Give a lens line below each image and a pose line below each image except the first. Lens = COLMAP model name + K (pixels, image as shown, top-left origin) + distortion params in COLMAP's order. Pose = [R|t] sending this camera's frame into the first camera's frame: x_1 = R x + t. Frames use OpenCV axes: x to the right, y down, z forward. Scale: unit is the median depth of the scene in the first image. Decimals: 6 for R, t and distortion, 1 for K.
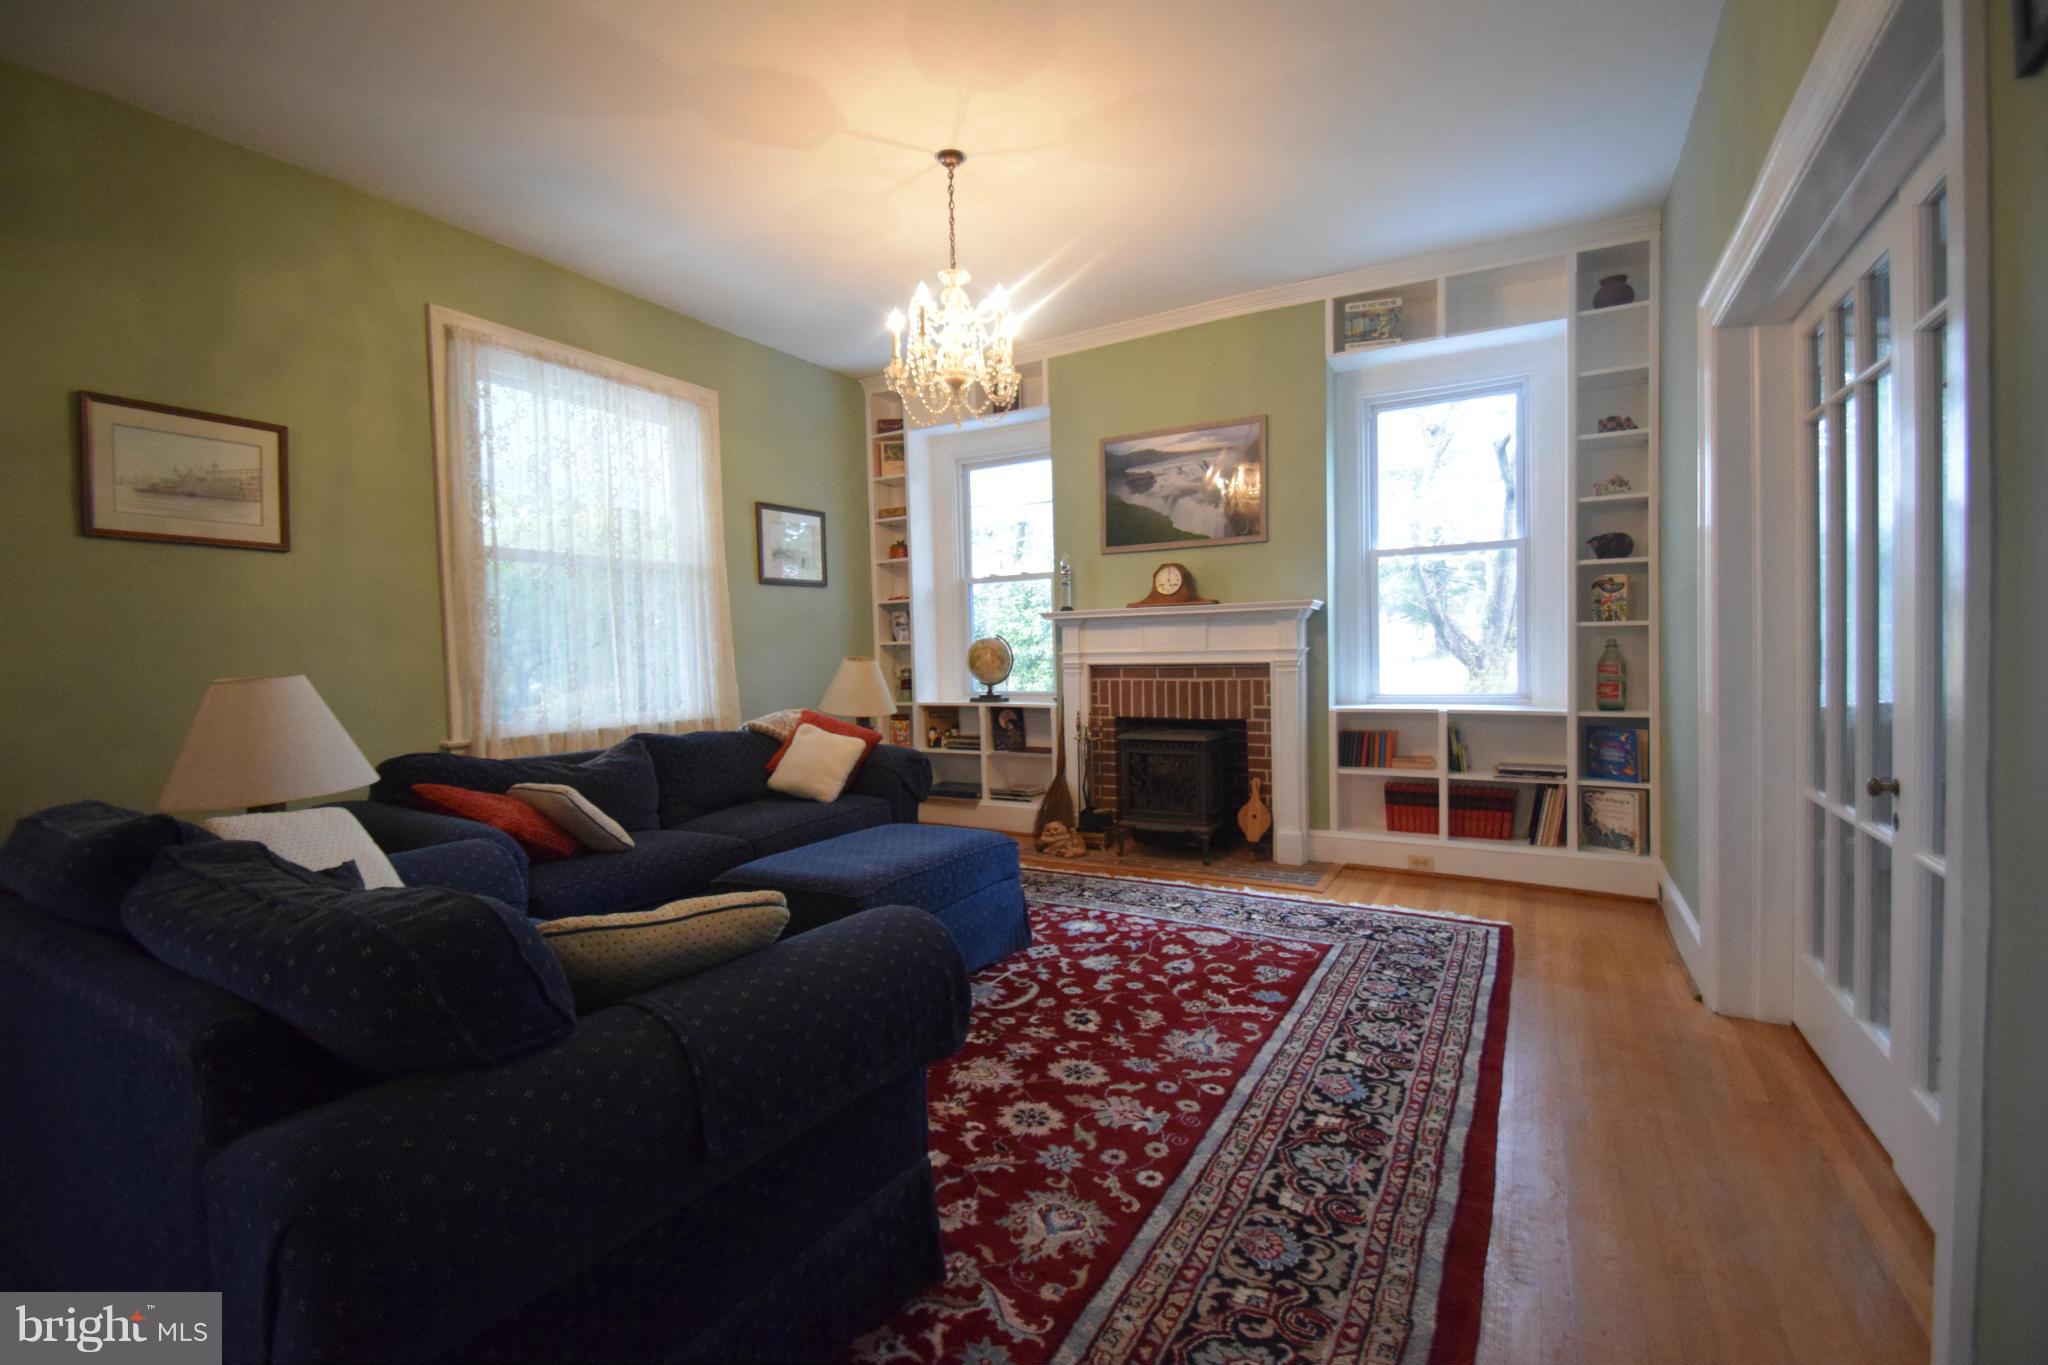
lens RADIAL K [[899.6, 0, 1016.4], [0, 899.6, 685.5], [0, 0, 1]] dist [0.004348, -0.009790]
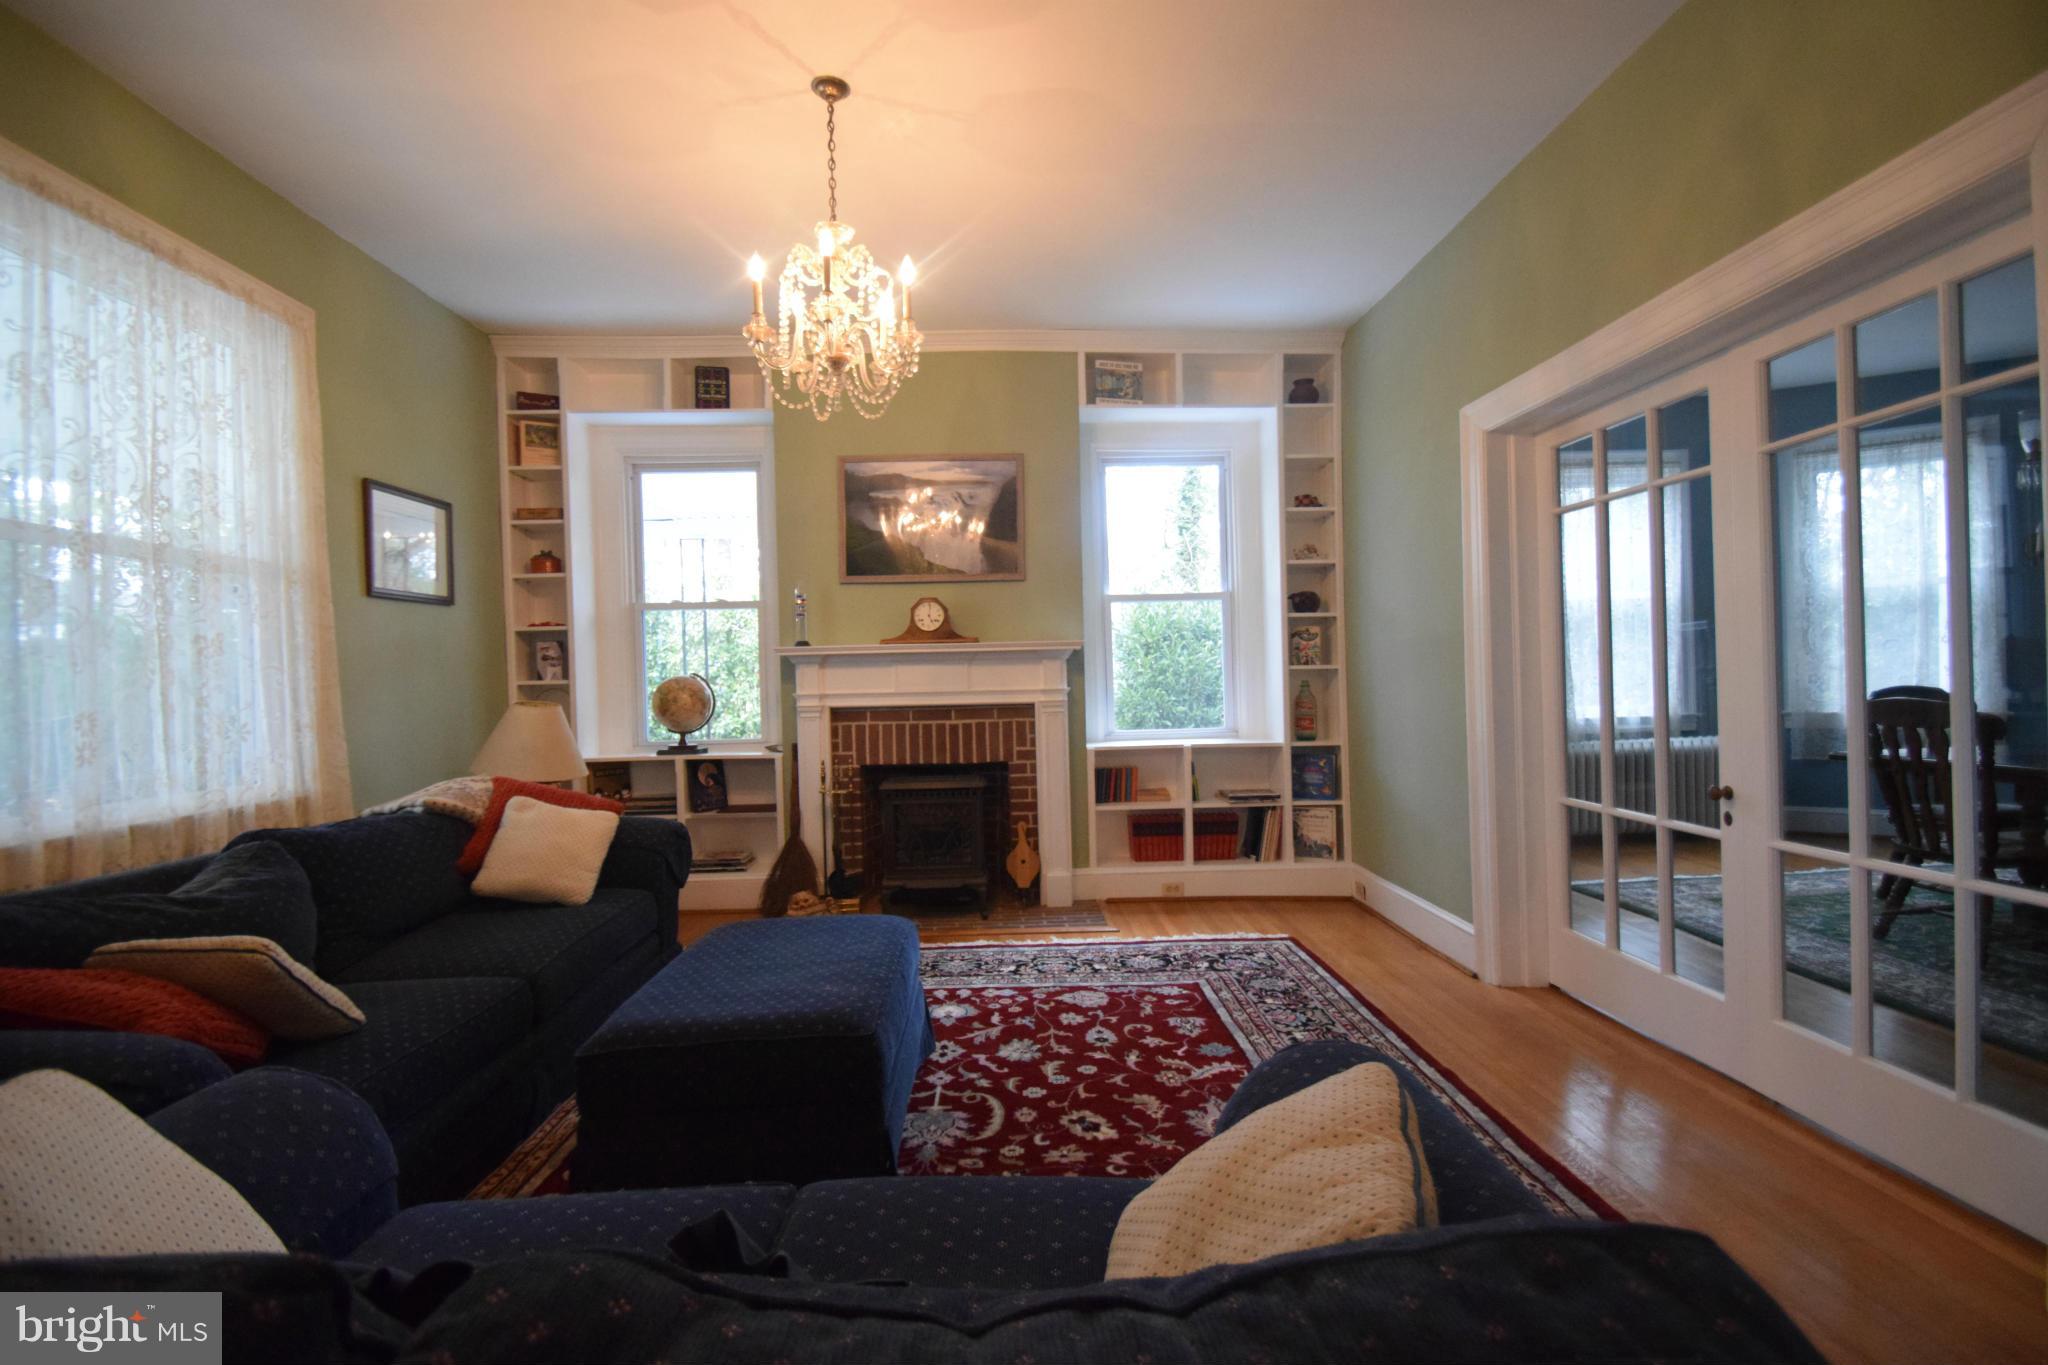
lens RADIAL K [[899.6, 0, 1023.3], [0, 899.6, 682.0], [0, 0, 1]] dist [0.004348, -0.009790]
pose [[0.848439, 0.001280, 0.529292, -0.267789], [0.023418, 0.998927, -0.039954, -0.009680], [-0.528775, 0.046293, 0.847499, 0.180472]]
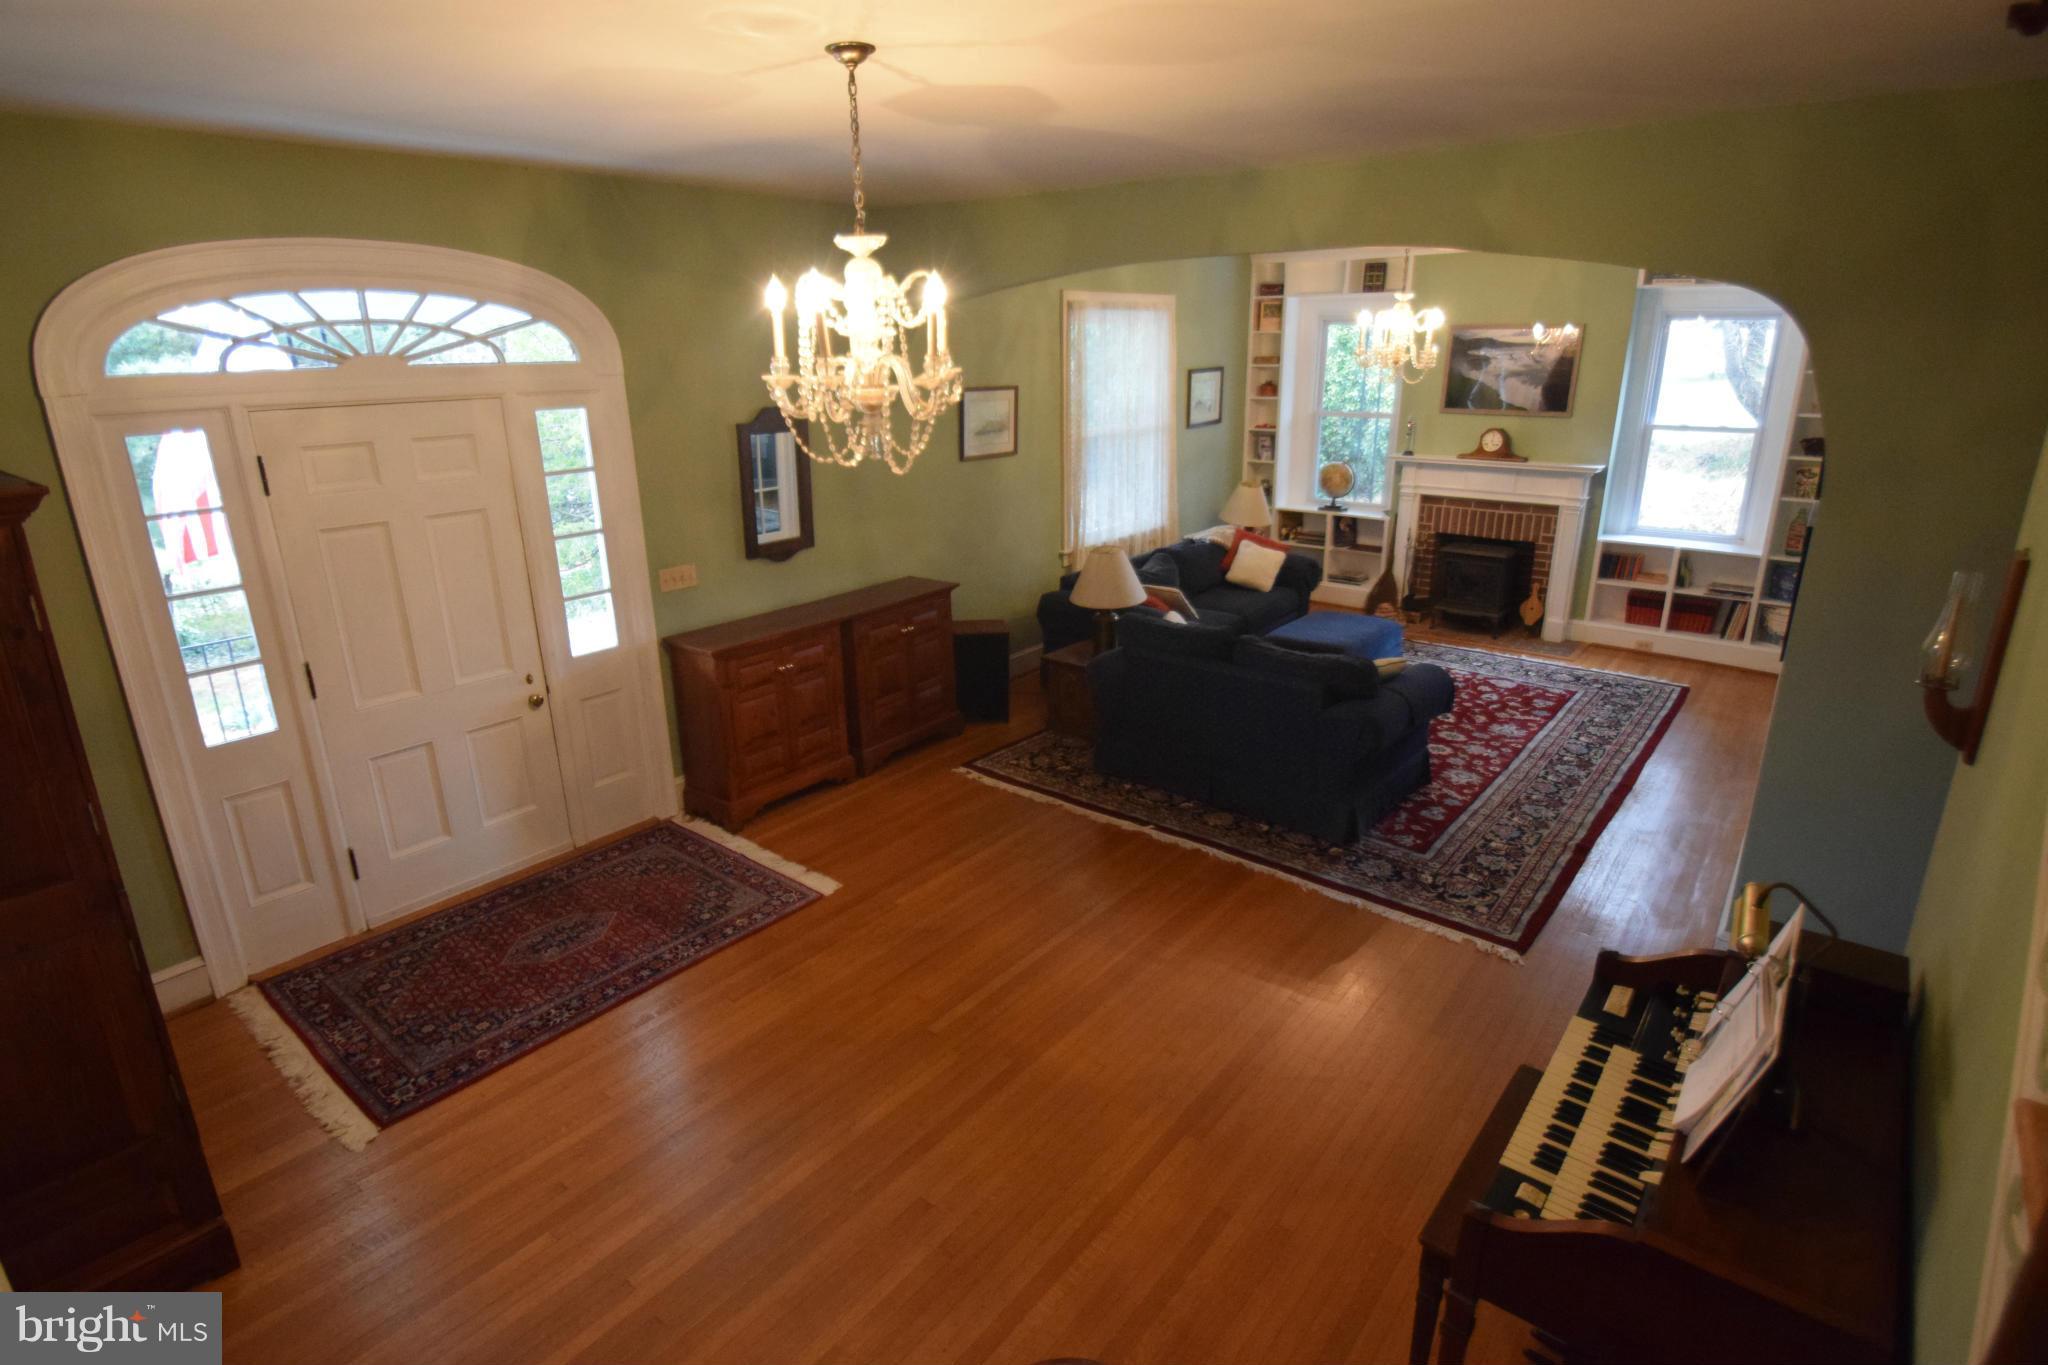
lens RADIAL K [[1053.1, 0, 1011.1], [0, 1053.1, 688.1], [0, 0, 1]] dist [-0.014494, -0.004294]
pose [[0.987273, 0.058662, -0.147817, -0.347444], [-0.014579, 0.958951, 0.283197, -0.223350], [0.158362, -0.277438, 0.947602, -0.883402]]
